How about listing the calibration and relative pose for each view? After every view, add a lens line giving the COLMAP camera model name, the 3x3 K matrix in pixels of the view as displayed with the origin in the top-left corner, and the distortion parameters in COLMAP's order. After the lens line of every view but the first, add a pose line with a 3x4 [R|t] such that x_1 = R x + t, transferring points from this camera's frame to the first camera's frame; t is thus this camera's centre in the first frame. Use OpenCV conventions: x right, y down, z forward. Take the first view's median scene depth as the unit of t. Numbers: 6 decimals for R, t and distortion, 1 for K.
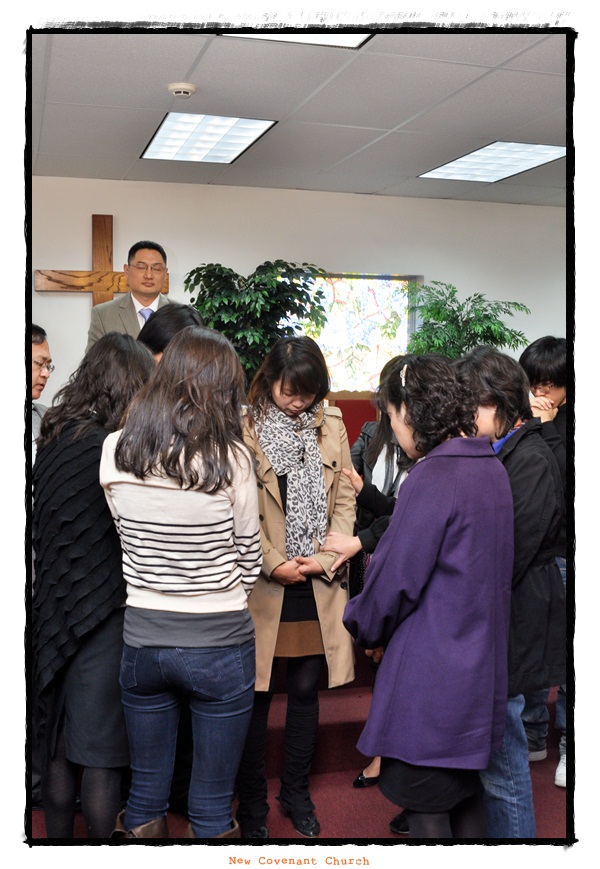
lens RADIAL K [[959.4, 0, 303.6], [0, 959.4, 429.0], [0, 0, 1]] dist [-0.065782, 0.000000]
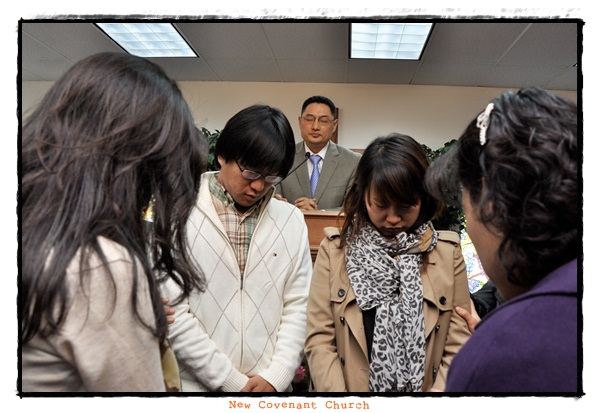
lens RADIAL K [[575.6, 0, 299.2], [0, 575.6, 196.4], [0, 0, 1]] dist [-0.127887, 0.000000]
pose [[0.936914, -0.001148, -0.349558, 0.087460], [-0.044441, 0.991489, -0.122370, 0.015439], [0.346723, 0.130185, 0.928889, 0.528429]]
